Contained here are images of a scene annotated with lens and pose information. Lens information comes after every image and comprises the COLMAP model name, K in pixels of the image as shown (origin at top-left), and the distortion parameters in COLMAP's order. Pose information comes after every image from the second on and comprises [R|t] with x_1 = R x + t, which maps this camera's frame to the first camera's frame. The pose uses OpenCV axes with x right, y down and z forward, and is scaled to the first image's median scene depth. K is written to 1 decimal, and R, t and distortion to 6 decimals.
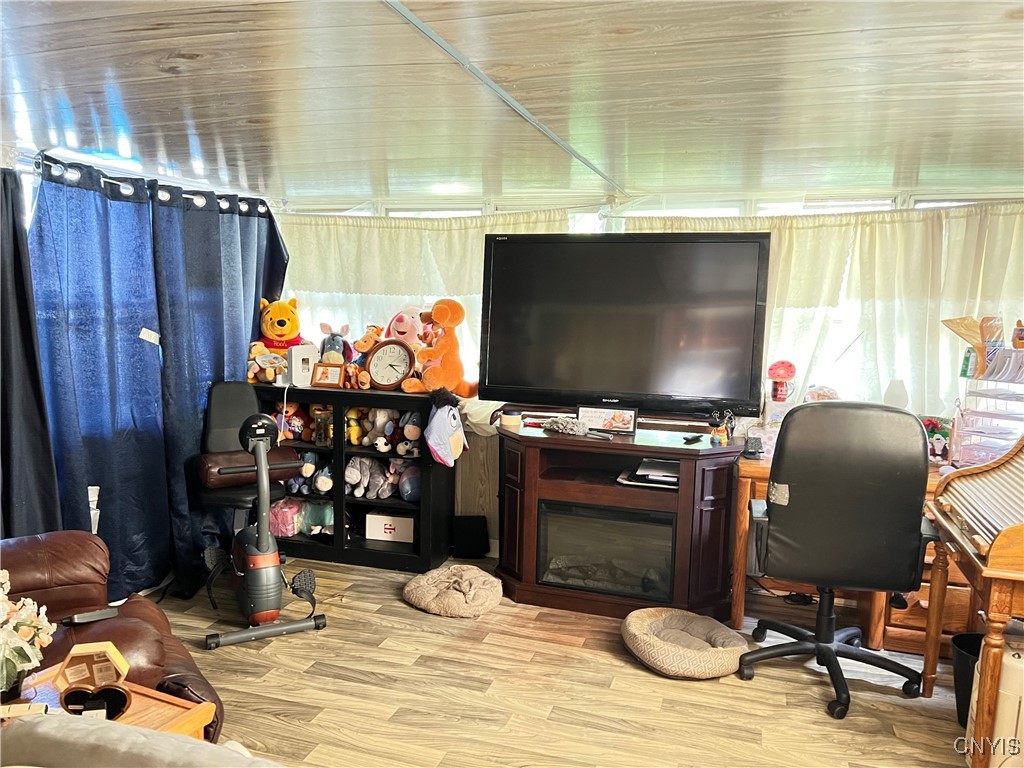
lens RADIAL K [[765.8, 0, 507.9], [0, 765.8, 384.6], [0, 0, 1]] dist [0.000738, 0.000297]
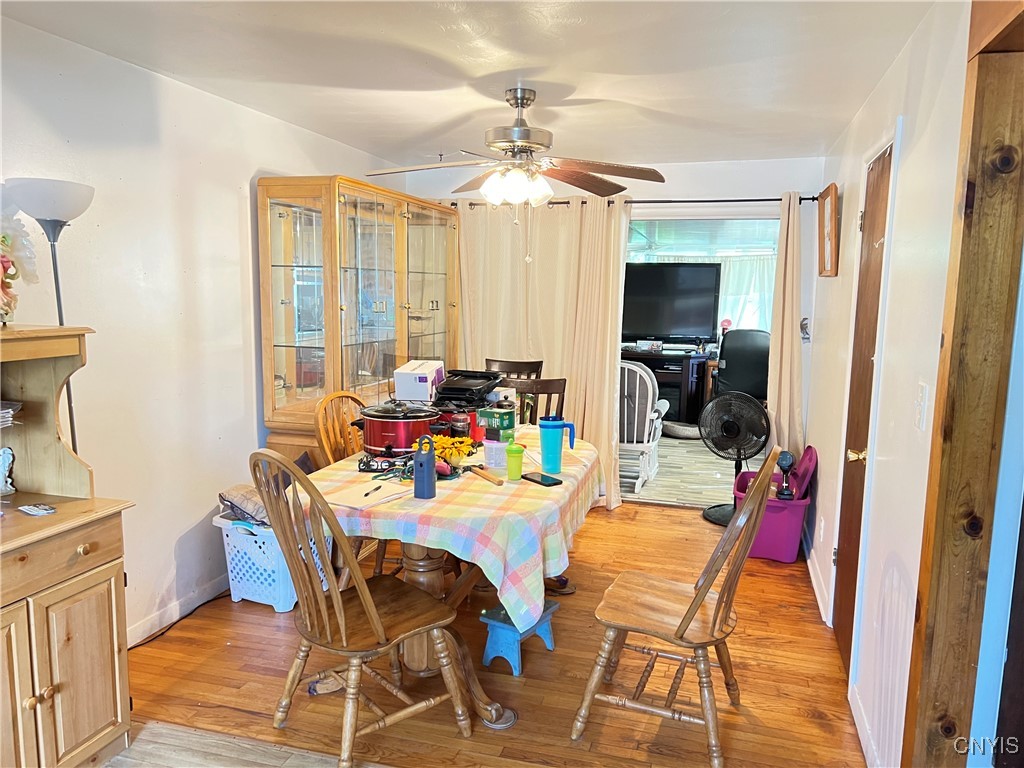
lens RADIAL K [[765.8, 0, 515.0], [0, 765.8, 385.4], [0, 0, 1]] dist [0.000738, 0.000297]
pose [[0.999500, -0.002969, 0.031483, -0.350152], [0.003203, 0.999967, -0.007400, 0.183635], [-0.031460, 0.007498, 0.999477, -1.279894]]
